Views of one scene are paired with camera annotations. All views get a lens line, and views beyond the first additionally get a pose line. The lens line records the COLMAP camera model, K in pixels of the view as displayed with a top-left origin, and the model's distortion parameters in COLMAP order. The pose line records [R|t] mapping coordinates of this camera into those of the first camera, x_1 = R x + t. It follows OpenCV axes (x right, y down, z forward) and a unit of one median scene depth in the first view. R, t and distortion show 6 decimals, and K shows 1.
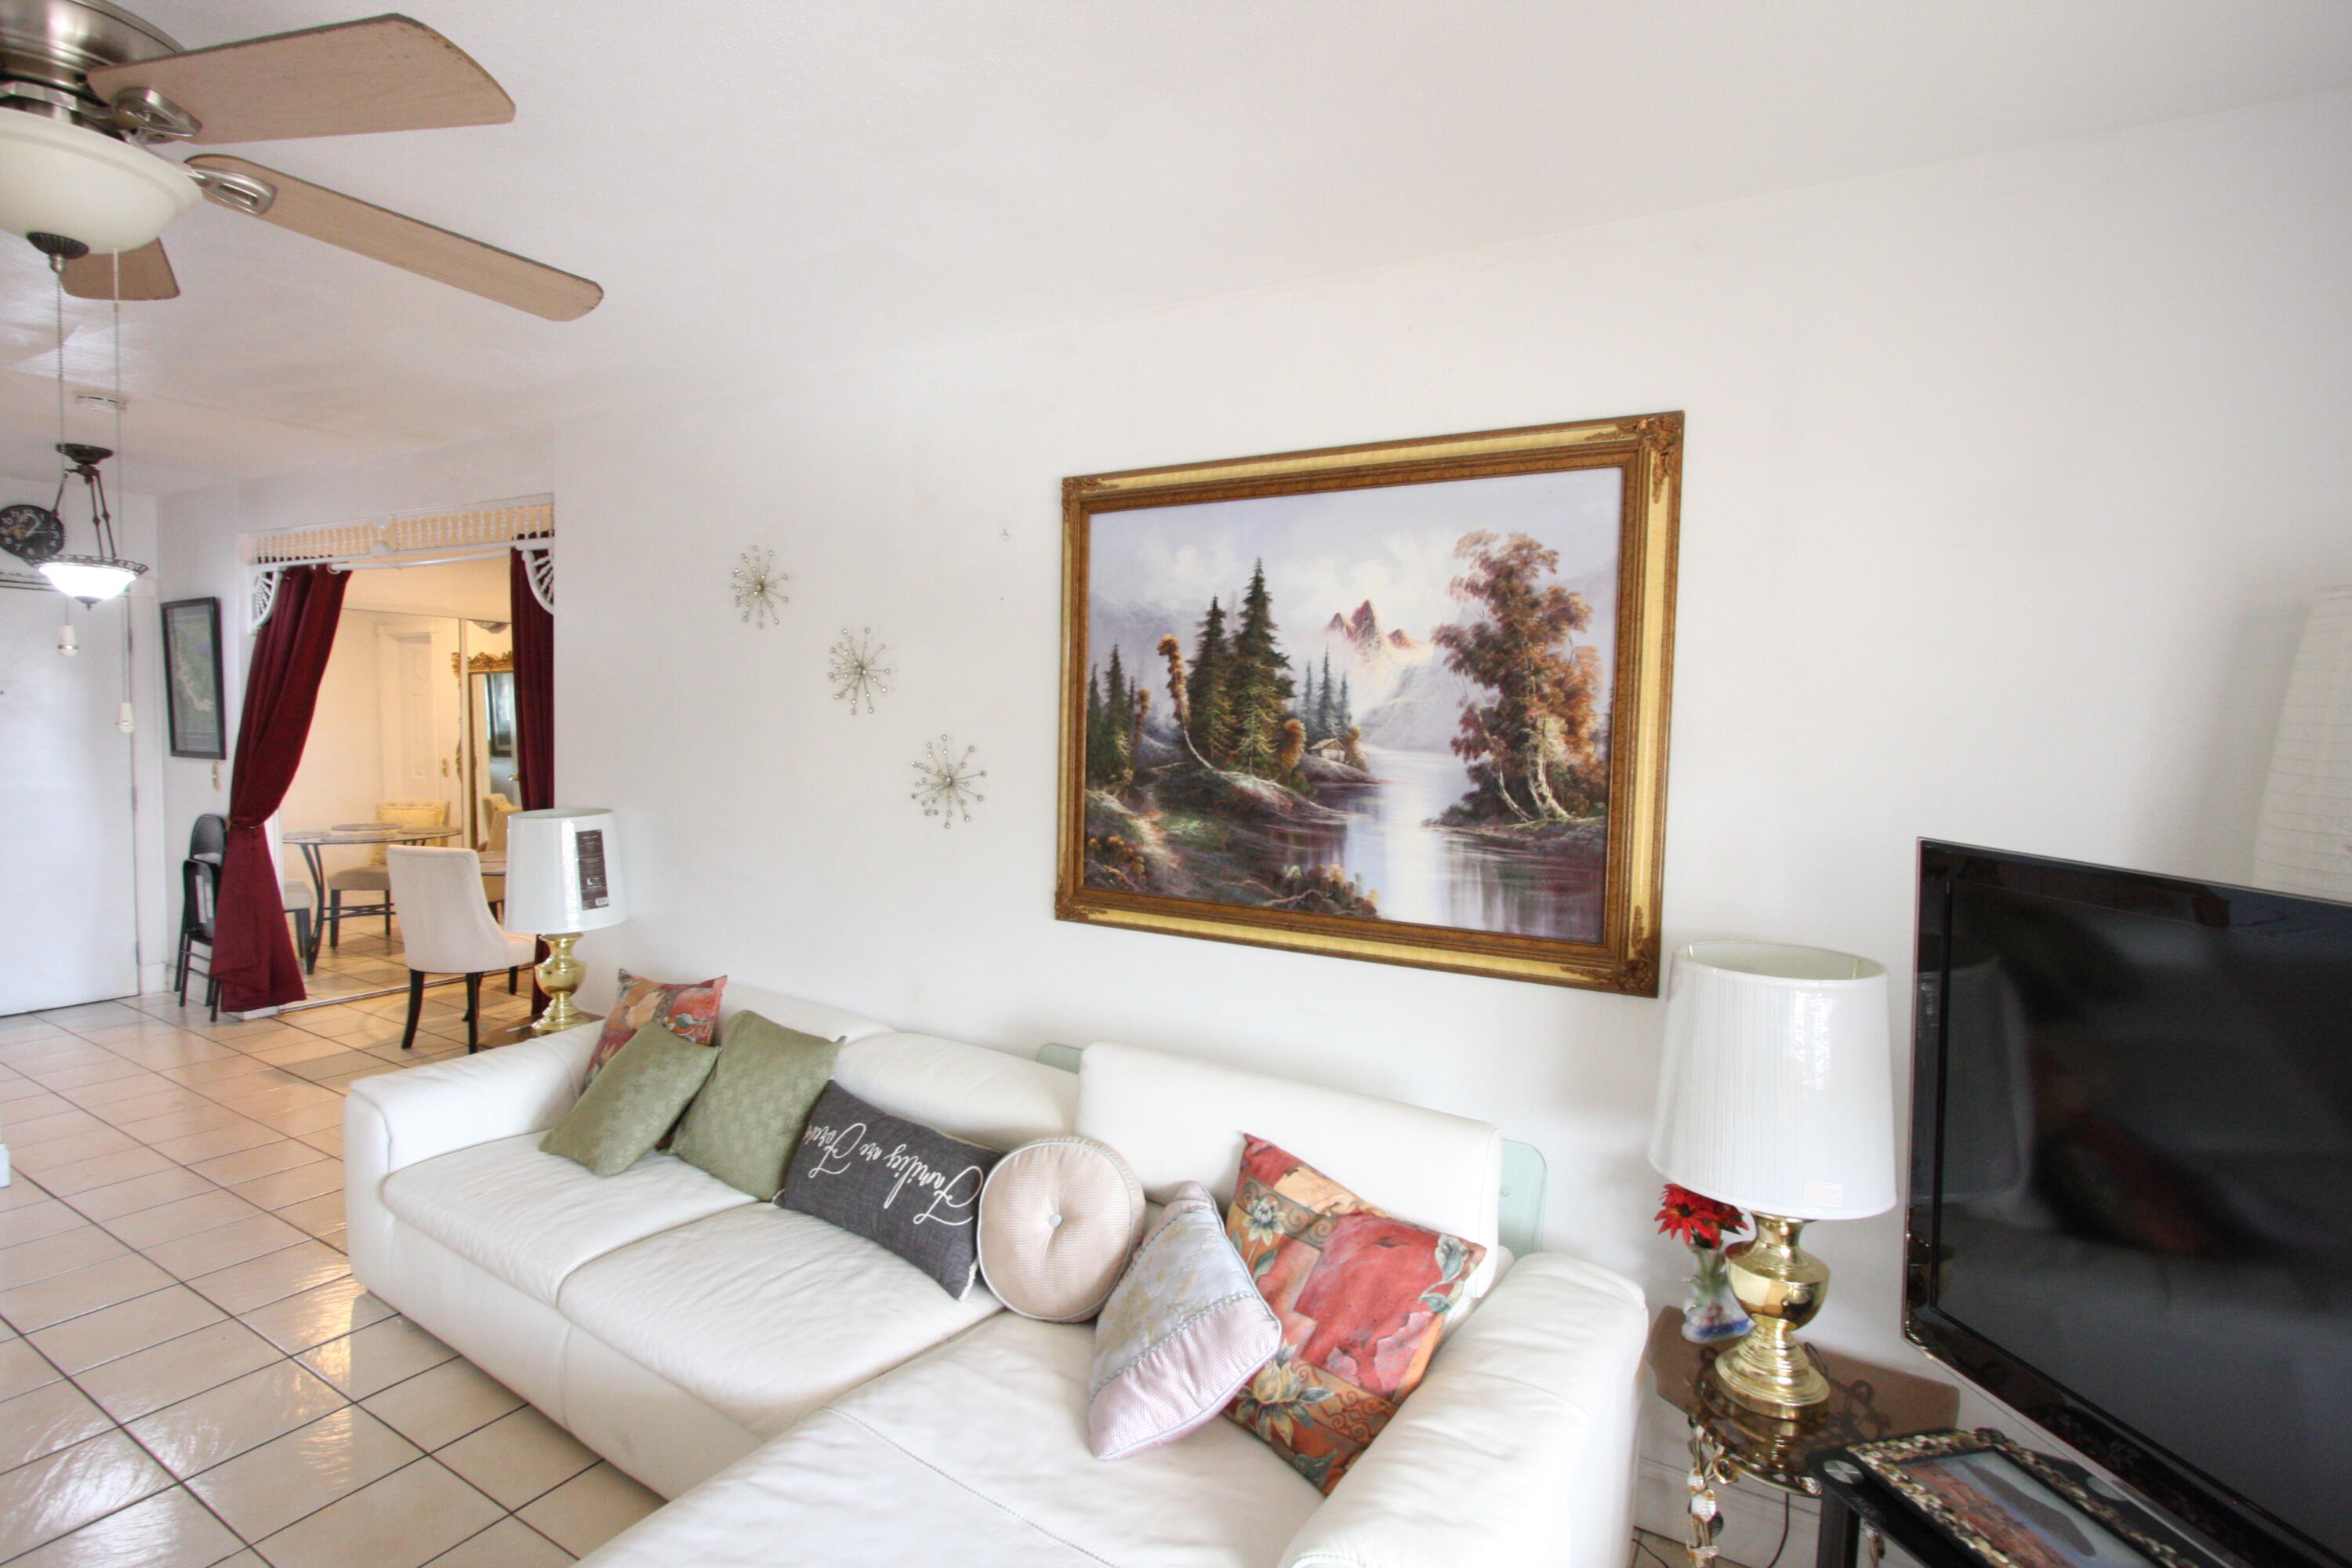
lens RADIAL K [[1148.4, 0, 1178.2], [0, 1148.4, 775.7], [0, 0, 1]] dist [-0.014637, 0.001653]
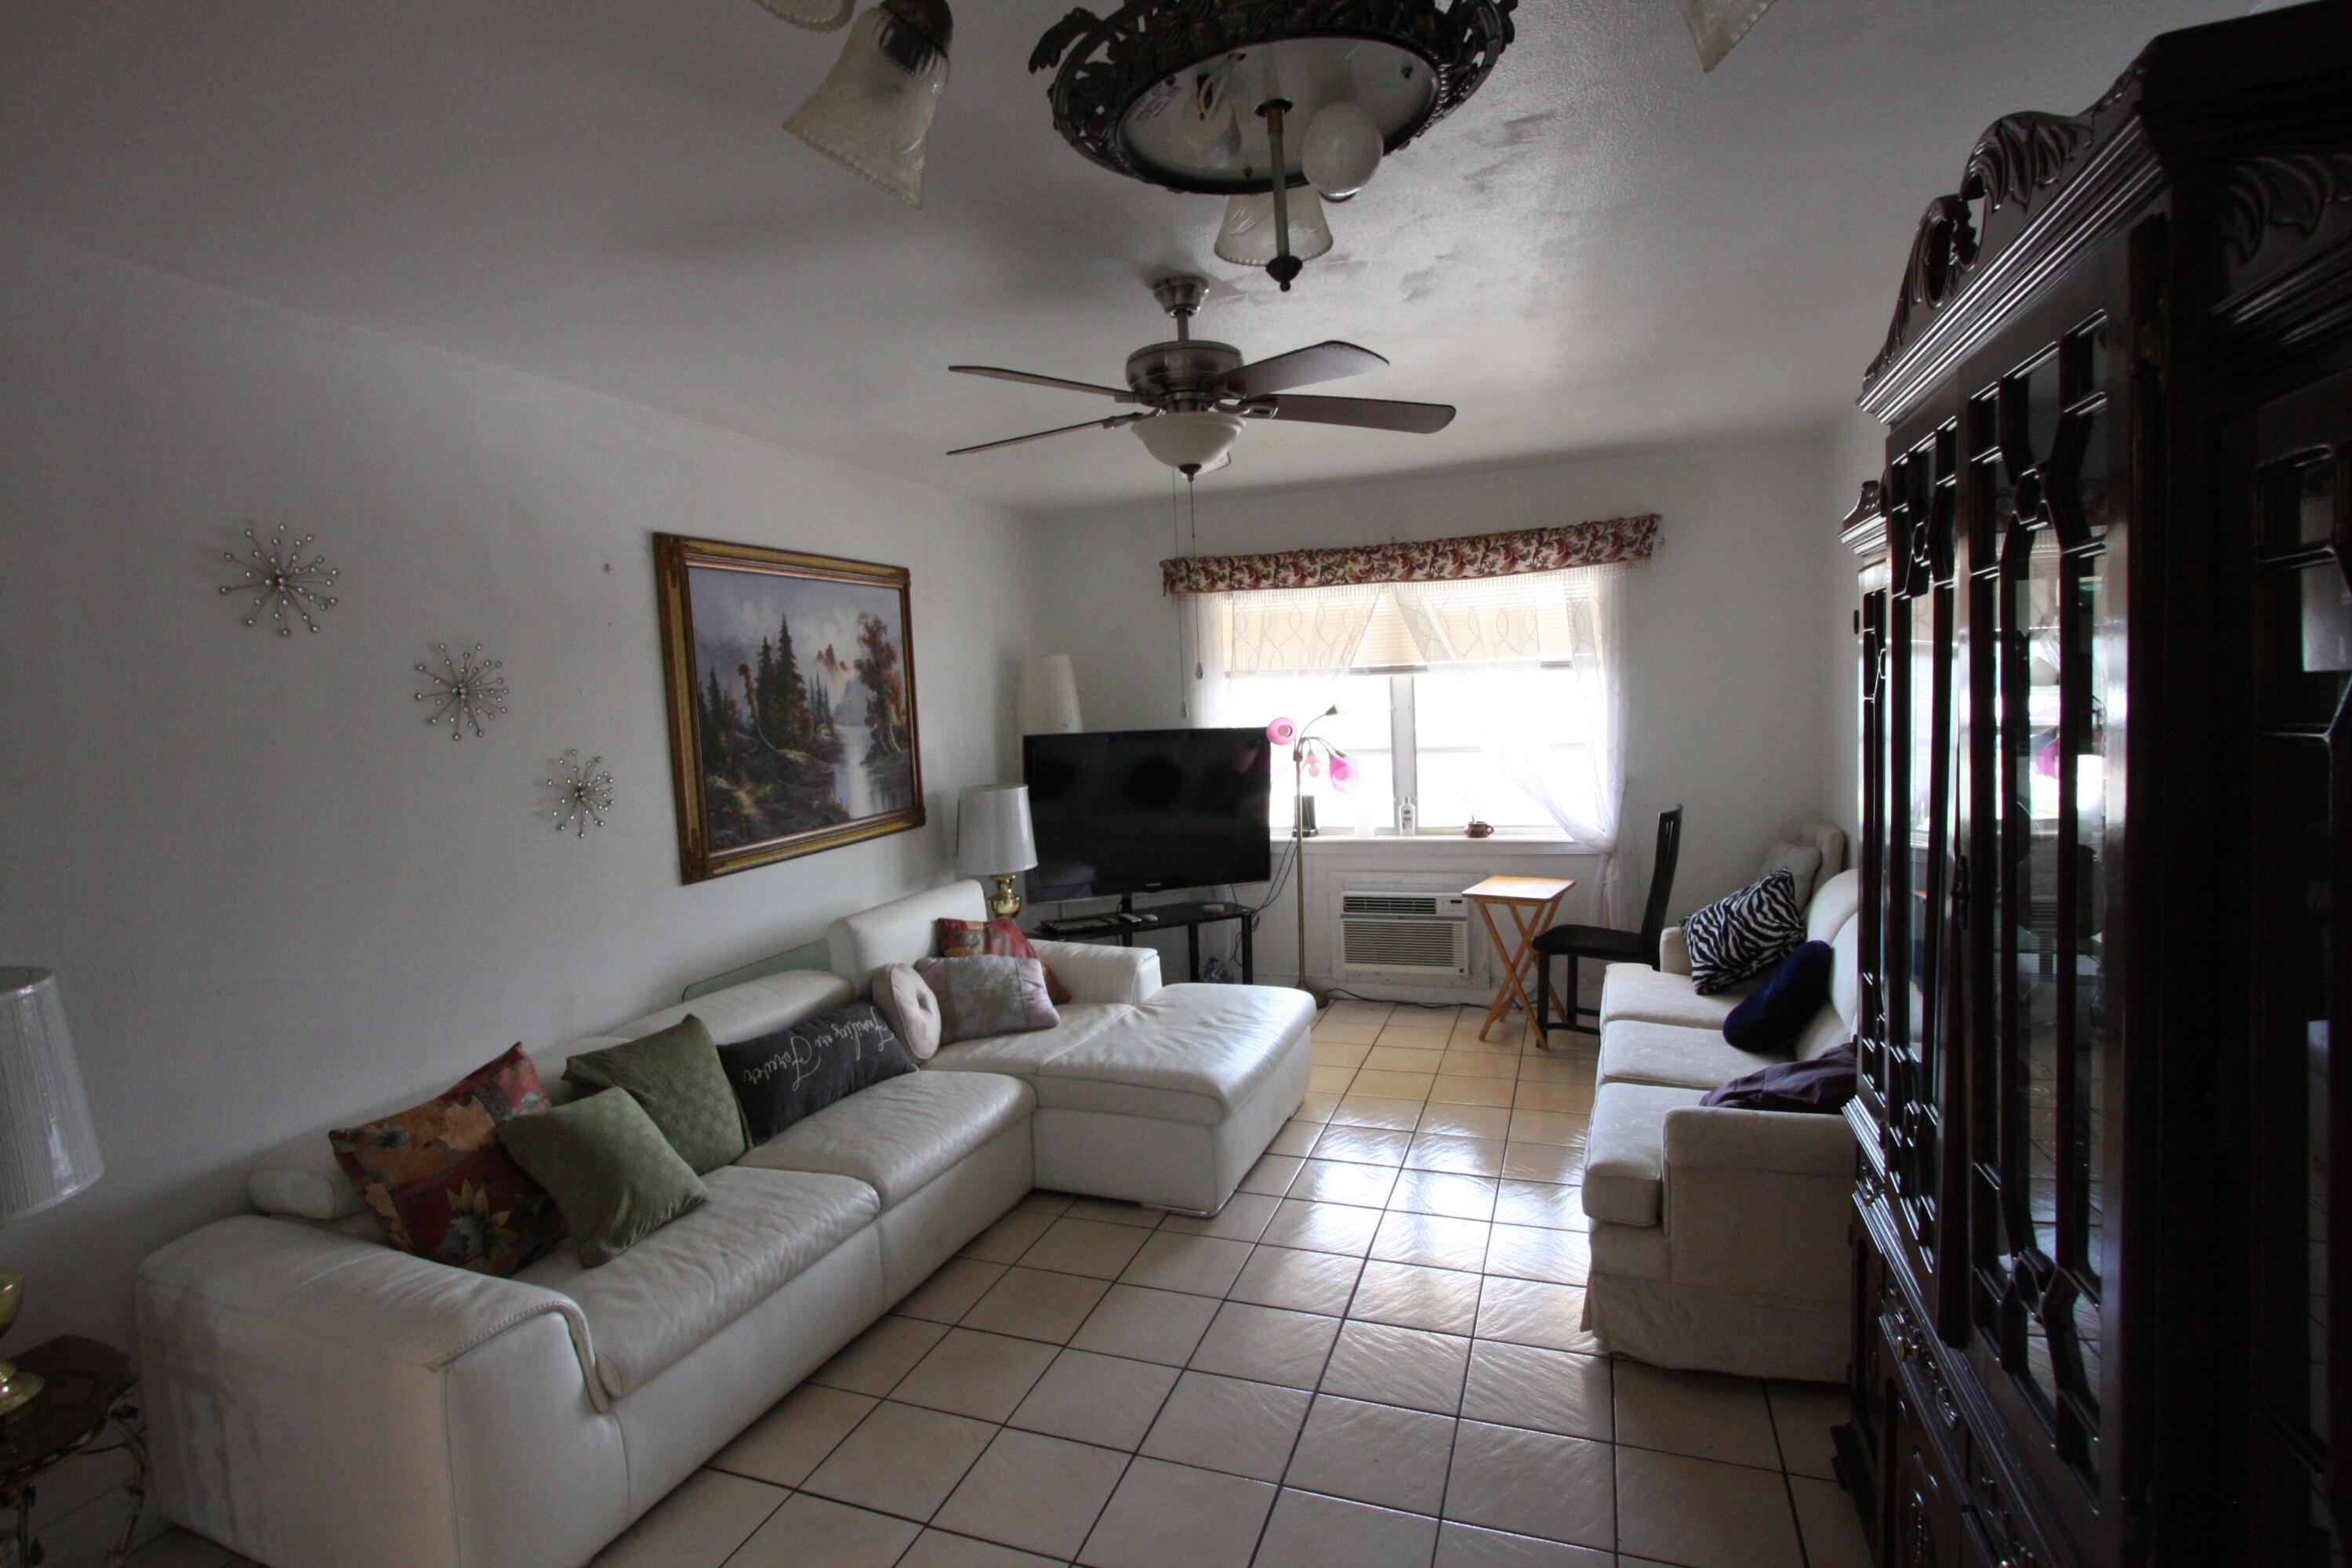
lens RADIAL K [[1148.4, 0, 1168.4], [0, 1148.4, 779.6], [0, 0, 1]] dist [-0.014637, 0.001653]
pose [[-0.200722, -0.086604, 0.975813, -1.661382], [0.101612, 0.988872, 0.108665, -0.082844], [-0.974364, 0.120966, -0.189689, 0.833360]]
